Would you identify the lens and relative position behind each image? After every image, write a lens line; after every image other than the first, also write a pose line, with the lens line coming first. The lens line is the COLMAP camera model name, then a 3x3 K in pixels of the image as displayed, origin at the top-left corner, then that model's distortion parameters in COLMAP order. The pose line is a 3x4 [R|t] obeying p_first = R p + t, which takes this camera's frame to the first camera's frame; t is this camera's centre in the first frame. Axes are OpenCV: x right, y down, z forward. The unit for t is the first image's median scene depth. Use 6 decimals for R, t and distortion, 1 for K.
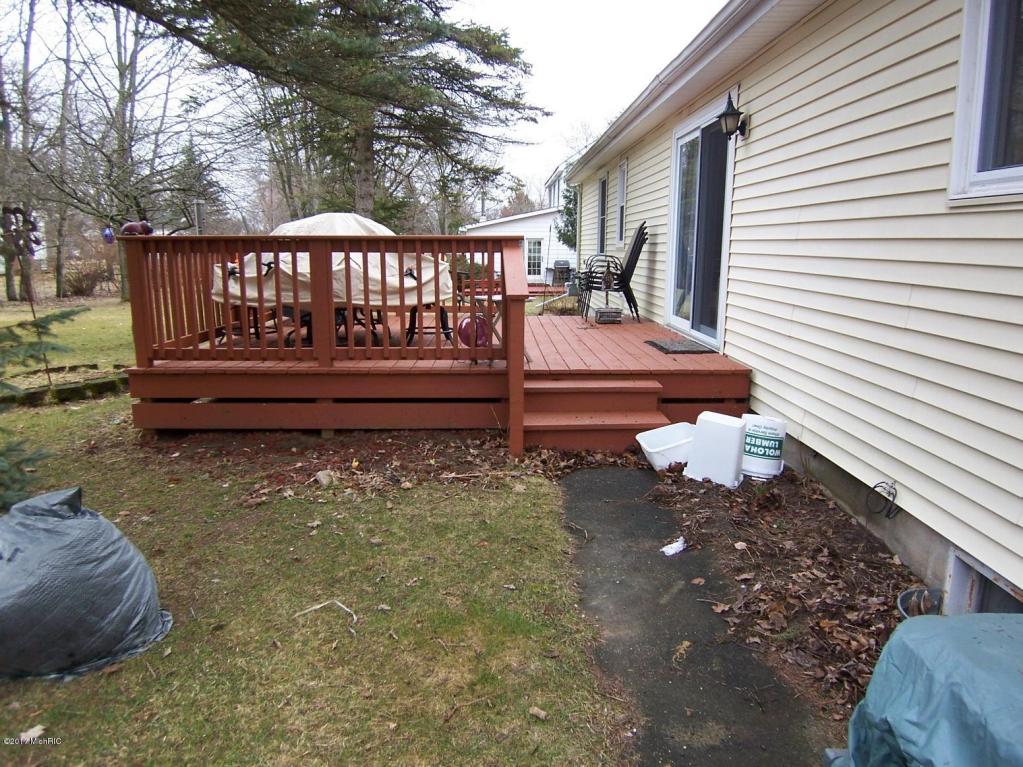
lens RADIAL K [[707.5, 0, 511.5], [0, 707.5, 383.5], [0, 0, 1]] dist [-0.012518, -0.038820]
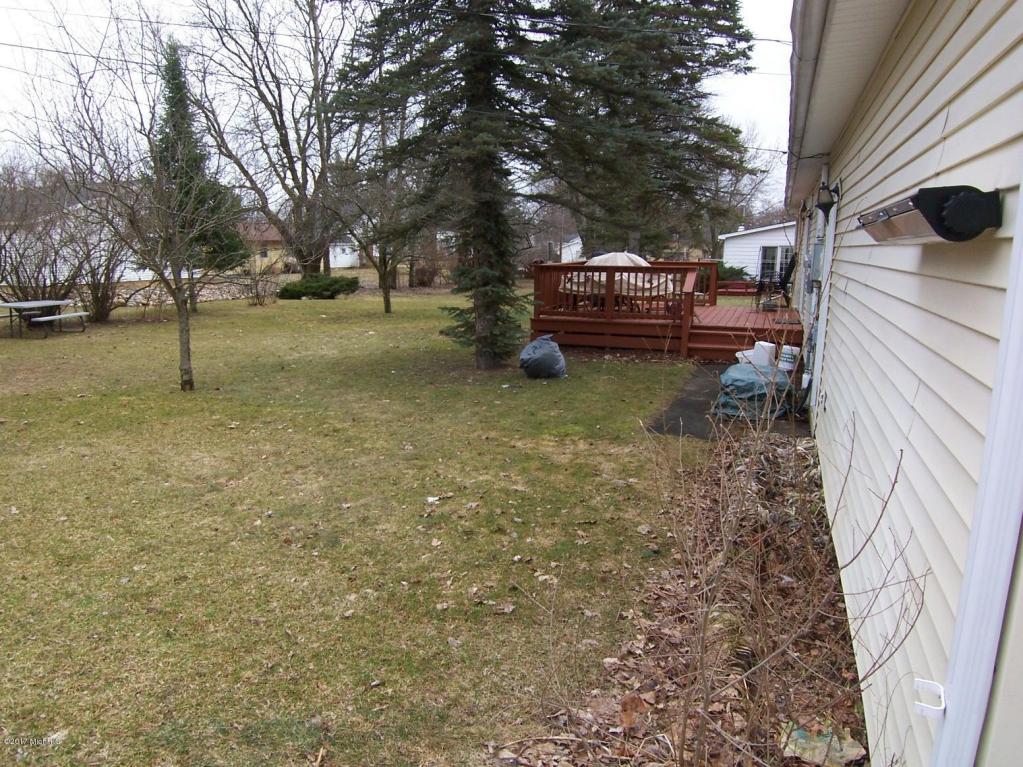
lens RADIAL K [[707.5, 0, 511.5], [0, 707.5, 383.5], [0, 0, 1]] dist [-0.012518, -0.038820]
pose [[0.929010, 0.076215, -0.362121, 0.309116], [-0.074537, 0.997044, 0.018623, 0.167588], [0.362470, 0.009690, 0.931945, -1.330718]]
